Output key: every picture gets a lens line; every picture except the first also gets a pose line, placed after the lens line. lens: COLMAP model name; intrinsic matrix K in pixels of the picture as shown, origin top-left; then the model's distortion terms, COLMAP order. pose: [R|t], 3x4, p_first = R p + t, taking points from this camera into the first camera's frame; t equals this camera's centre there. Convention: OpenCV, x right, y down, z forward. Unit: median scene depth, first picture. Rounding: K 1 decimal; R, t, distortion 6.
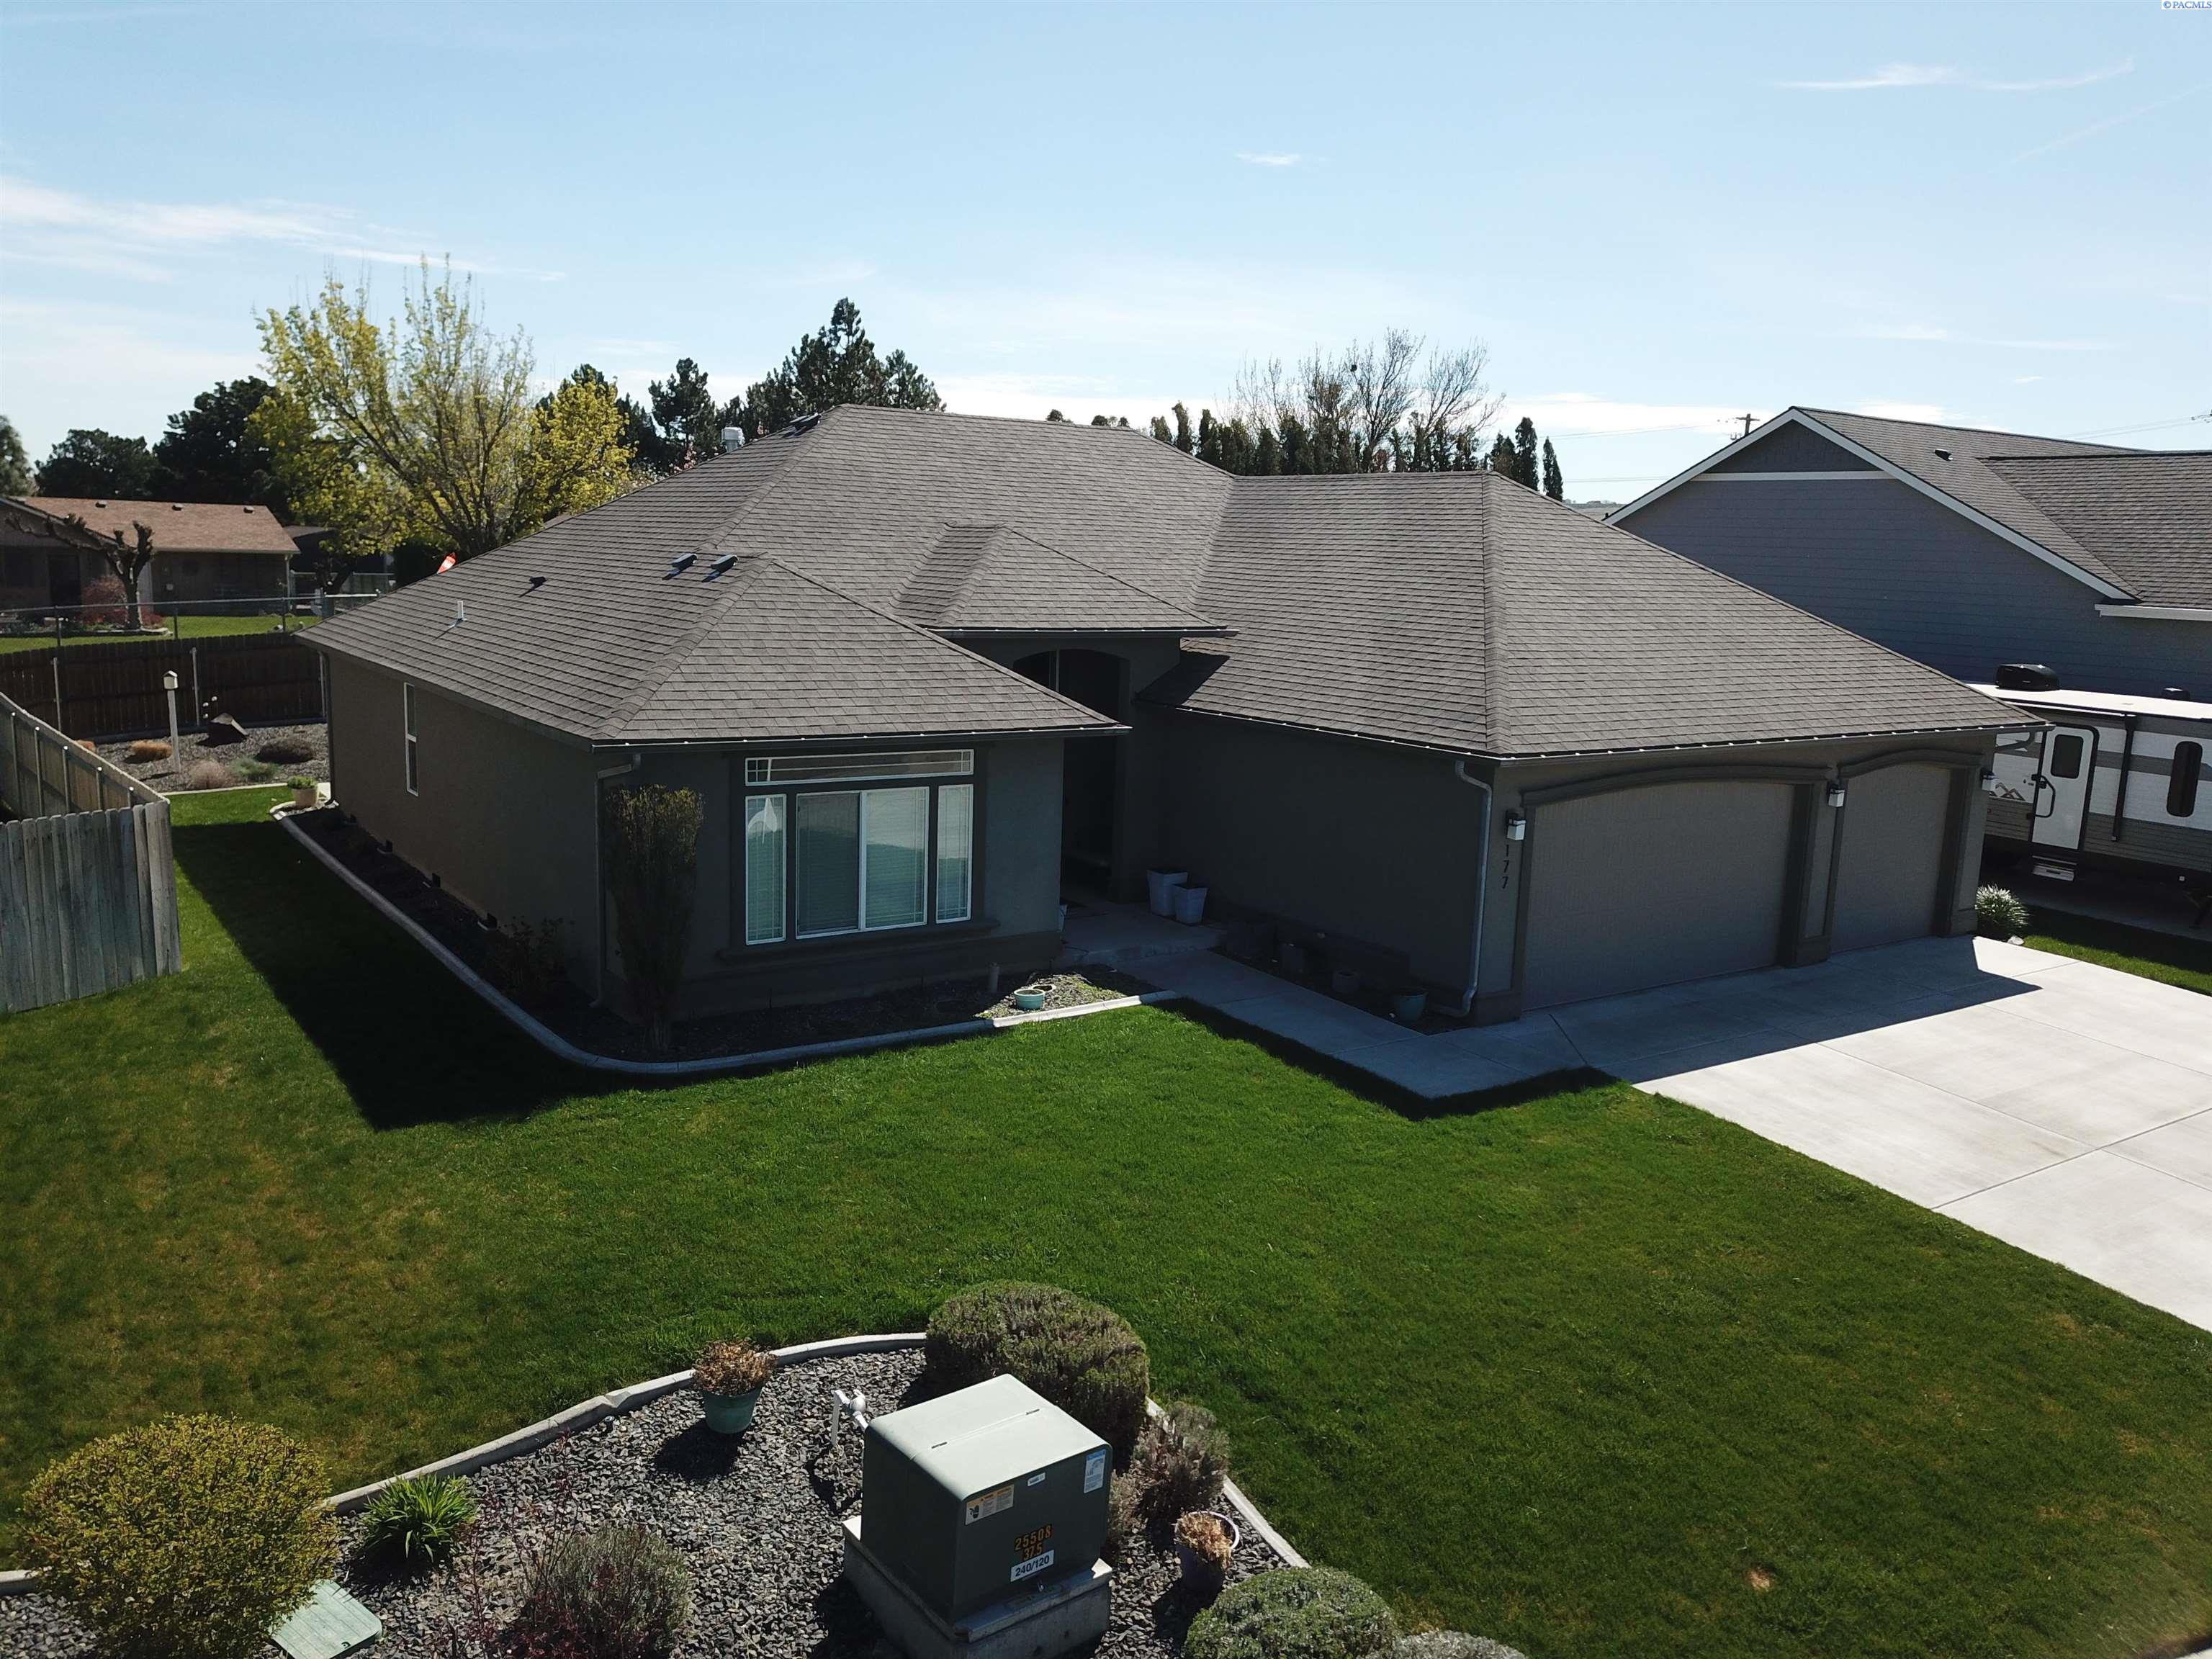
lens RADIAL K [[1683.8, 0, 1106.0], [0, 1683.8, 829.5], [0, 0, 1]] dist [0.019645, -0.005846]
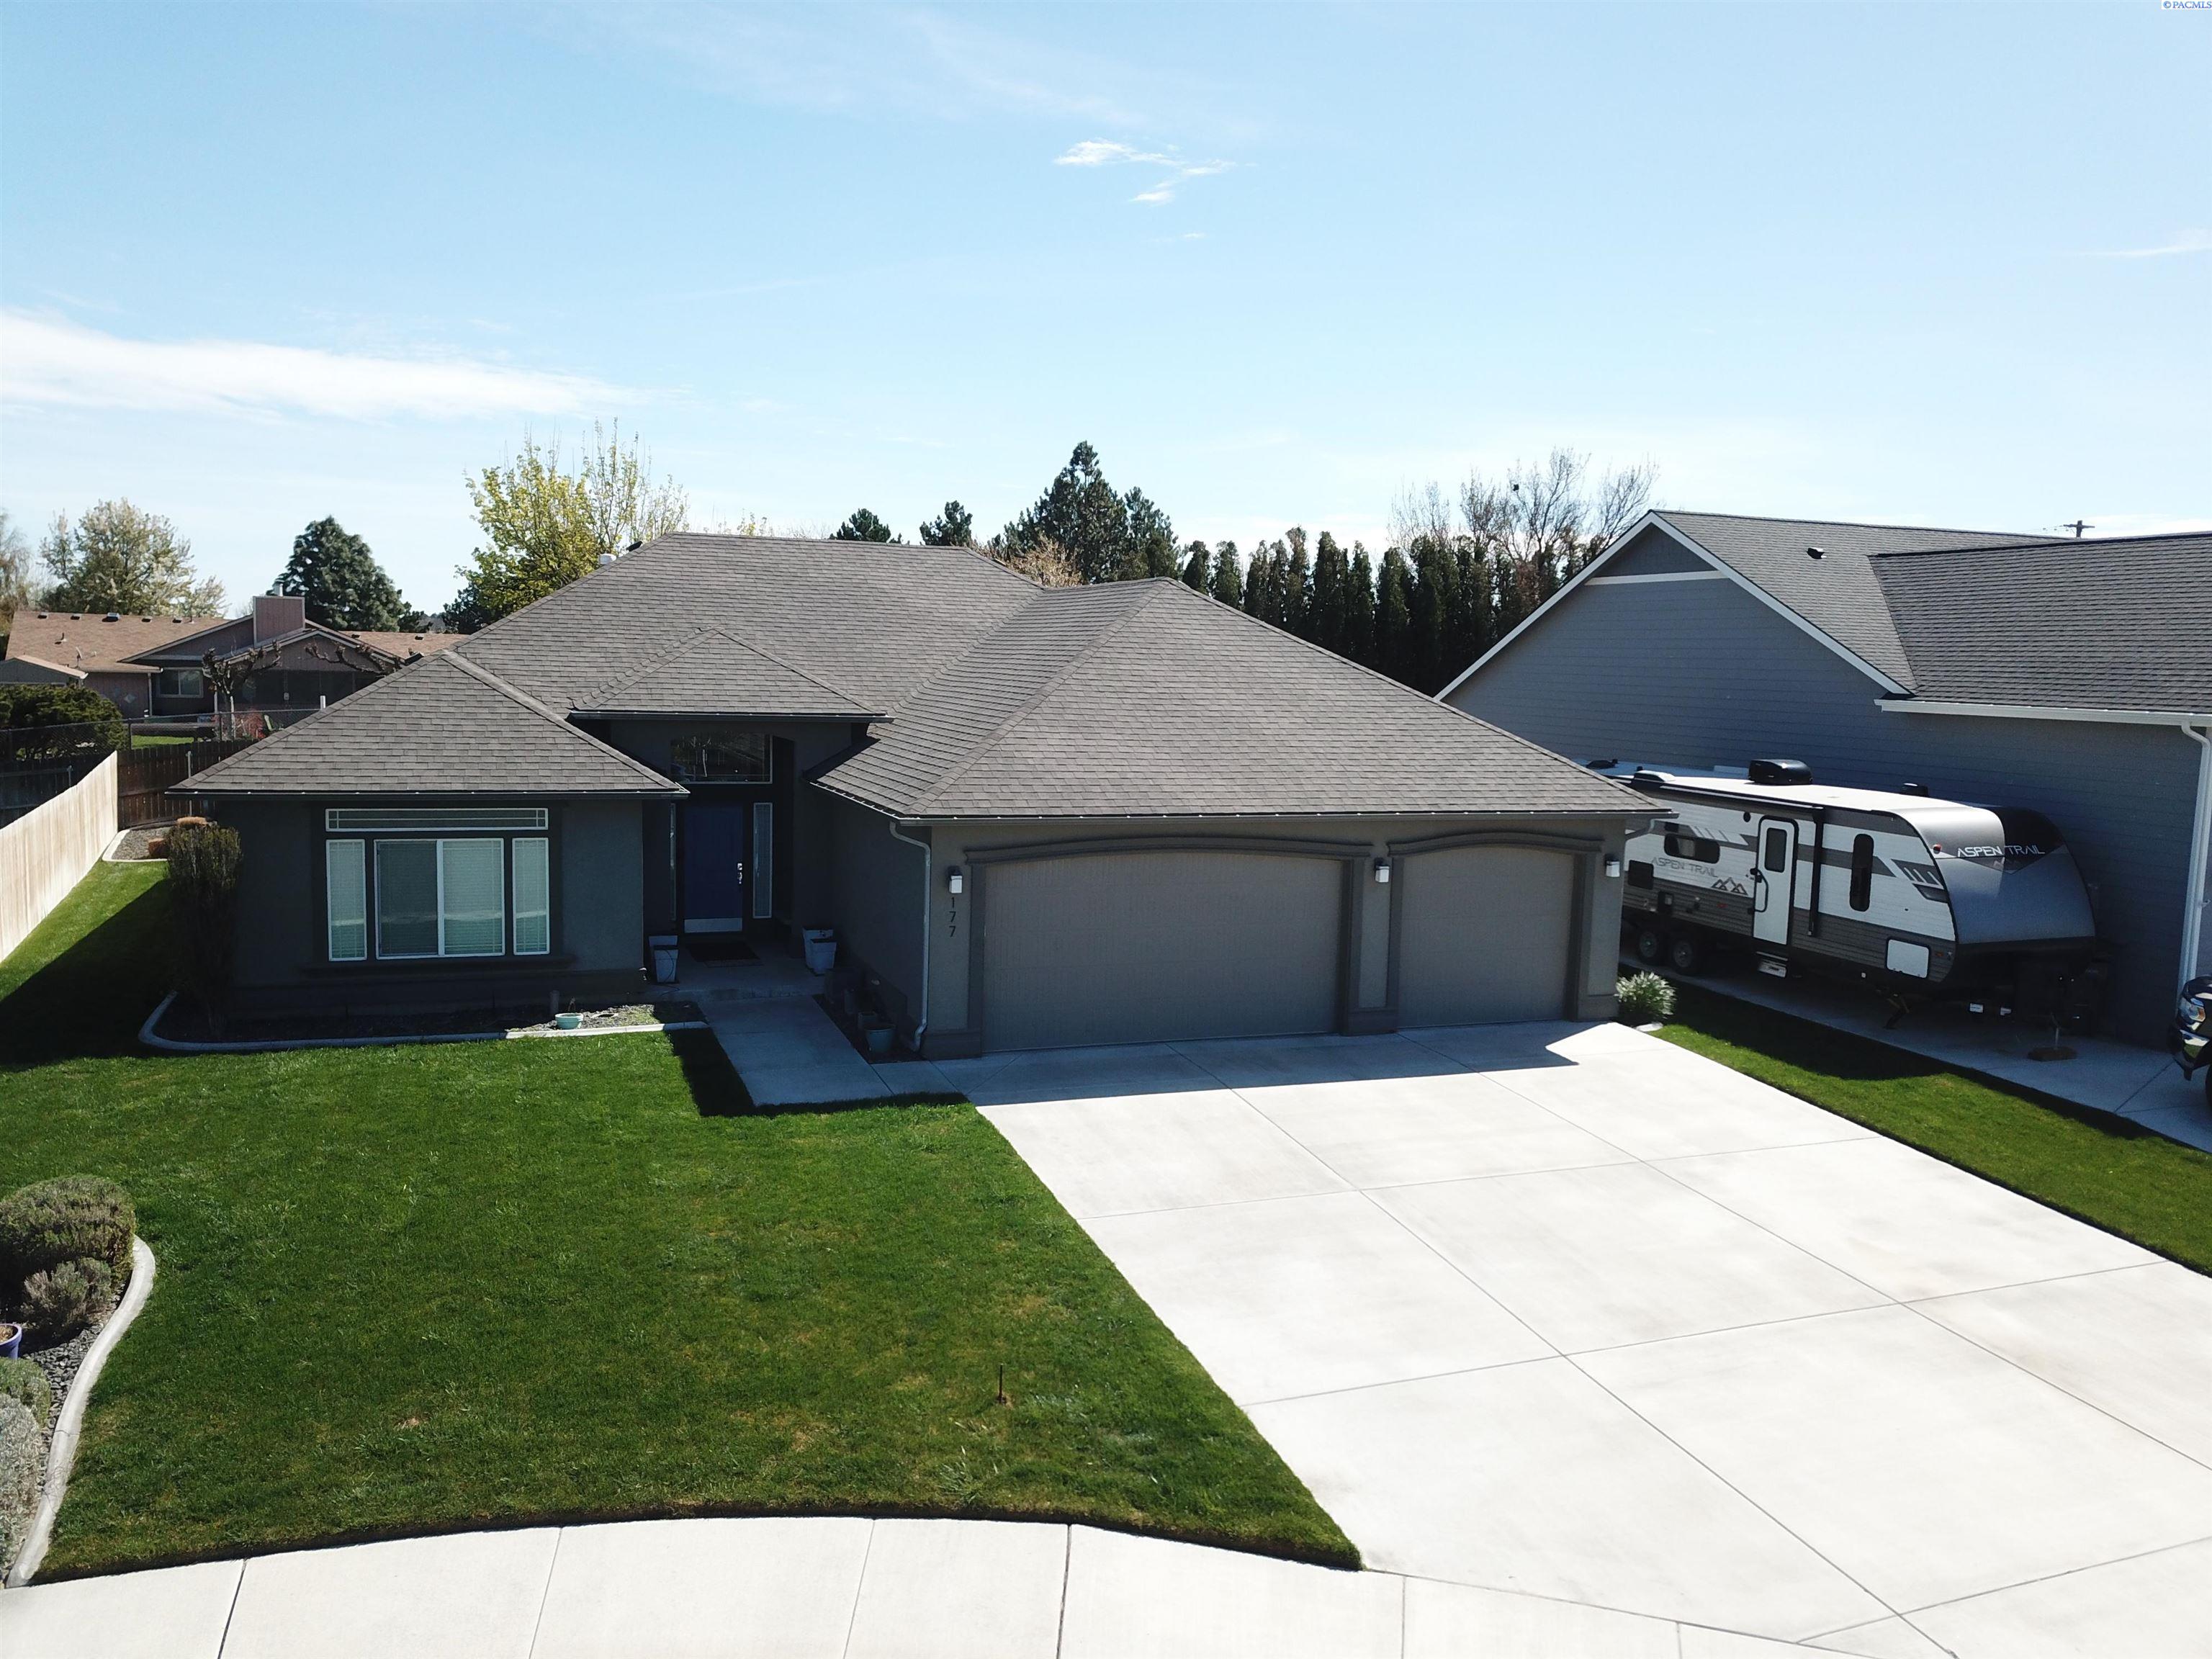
lens RADIAL K [[1665.9, 0, 1106.1], [0, 1665.9, 858.2], [0, 0, 1]] dist [0.034260, -0.030688]
pose [[0.970543, 0.019520, -0.240138, 0.443879], [-0.033623, 0.997932, -0.054775, 0.029377], [0.238572, 0.061235, 0.969192, -0.037316]]
